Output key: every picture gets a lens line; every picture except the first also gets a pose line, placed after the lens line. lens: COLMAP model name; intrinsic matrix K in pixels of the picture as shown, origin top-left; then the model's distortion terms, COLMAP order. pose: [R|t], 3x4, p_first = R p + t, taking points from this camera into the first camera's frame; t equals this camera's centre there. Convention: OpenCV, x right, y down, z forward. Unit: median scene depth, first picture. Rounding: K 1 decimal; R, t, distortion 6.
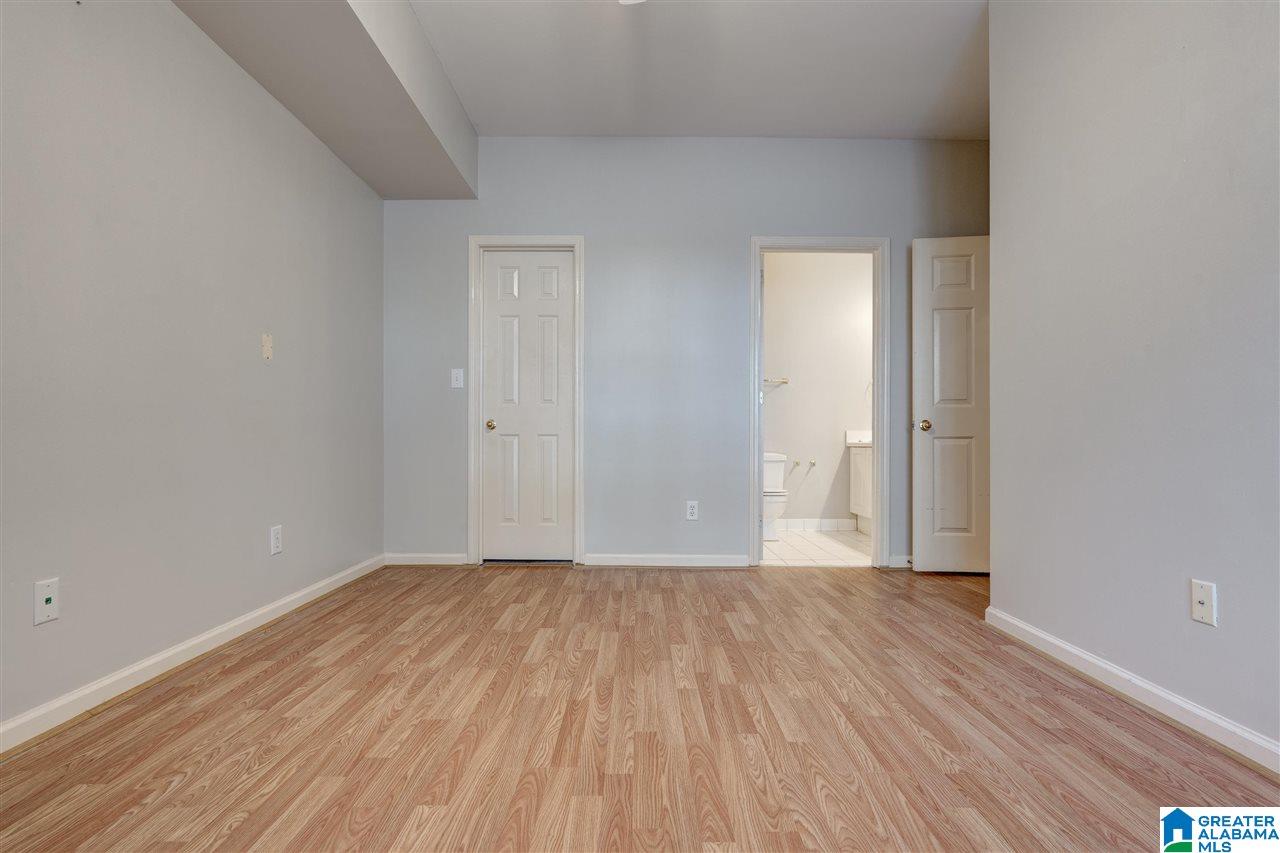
lens RADIAL K [[614.3, 0, 639.8], [0, 614.3, 435.7], [0, 0, 1]] dist [-0.000570, 0.000451]
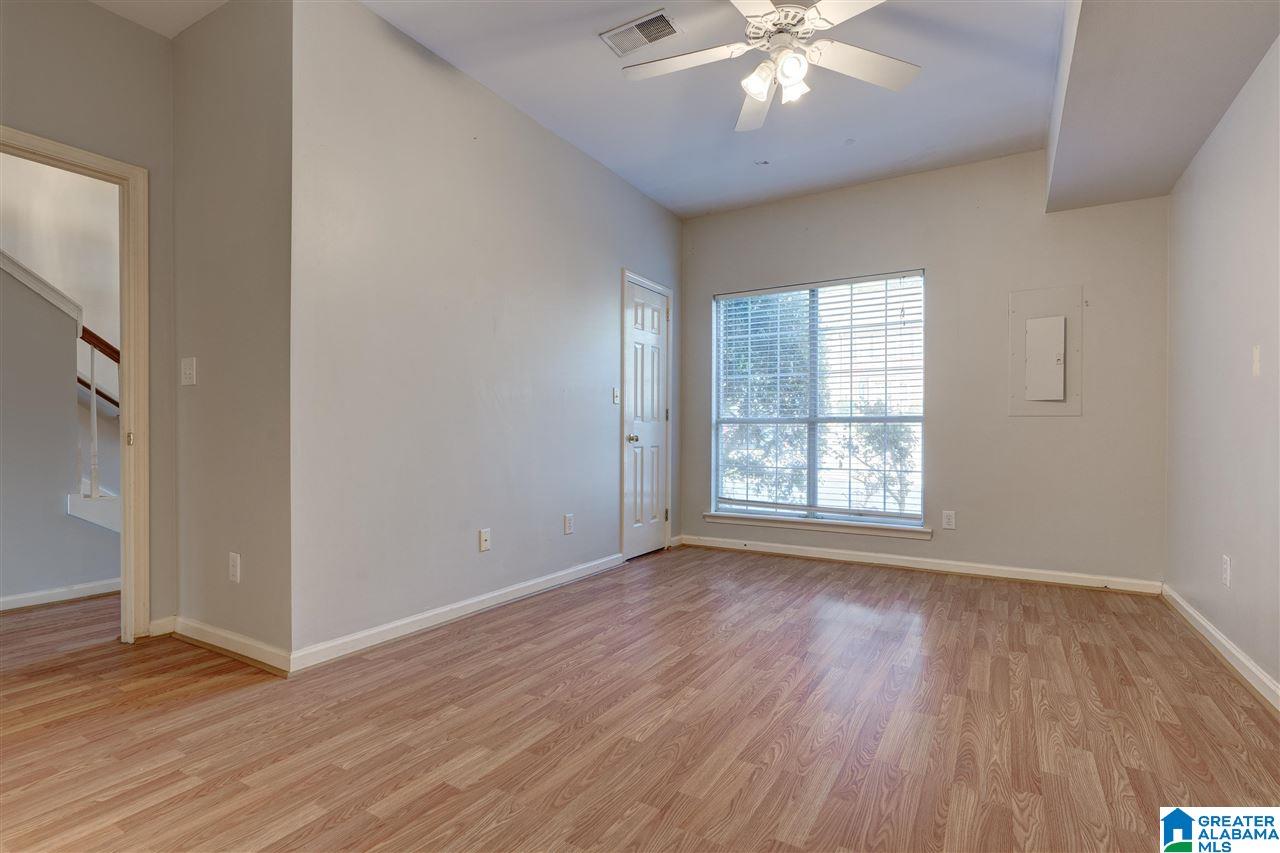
lens RADIAL K [[614.3, 0, 639.8], [0, 614.3, 435.7], [0, 0, 1]] dist [-0.000570, 0.000451]
pose [[-0.855979, -0.008812, 0.516936, -0.407728], [-0.012003, 0.999924, -0.002830, -0.047221], [-0.516872, -0.008628, -0.856019, 1.986498]]
